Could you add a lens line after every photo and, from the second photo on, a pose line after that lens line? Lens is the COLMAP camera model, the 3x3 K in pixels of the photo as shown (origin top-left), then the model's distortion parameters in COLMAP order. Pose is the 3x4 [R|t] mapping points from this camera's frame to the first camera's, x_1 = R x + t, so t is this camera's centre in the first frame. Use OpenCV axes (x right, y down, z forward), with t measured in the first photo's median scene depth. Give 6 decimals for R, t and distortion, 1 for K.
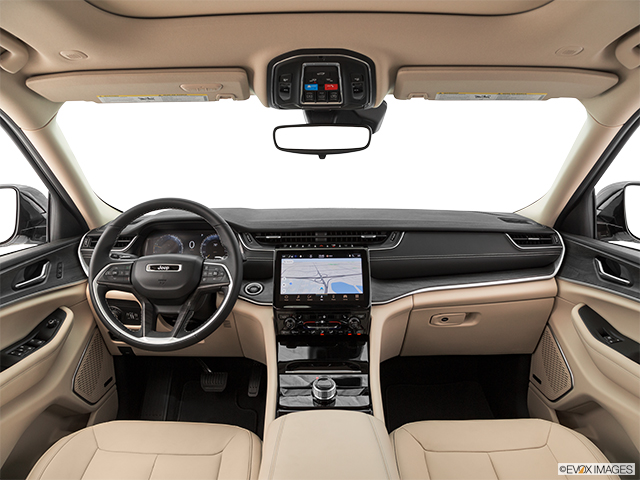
lens RADIAL K [[430.5, 0, 320.0], [0, 430.5, 240.0], [0, 0, 1]] dist [-0.000191, 0.000014]
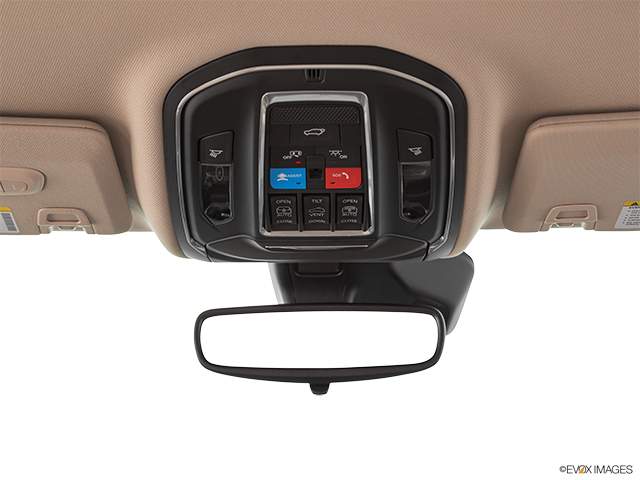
lens RADIAL K [[716.3, 0, 320.0], [0, 716.3, 240.0], [0, 0, 1]] dist [0.009638, 0.002181]
pose [[0.999989, 0.000397, 0.004682, 0.002933], [0.001640, 0.904252, -0.426996, -0.040163], [-0.004403, 0.426999, 0.904241, 0.376586]]
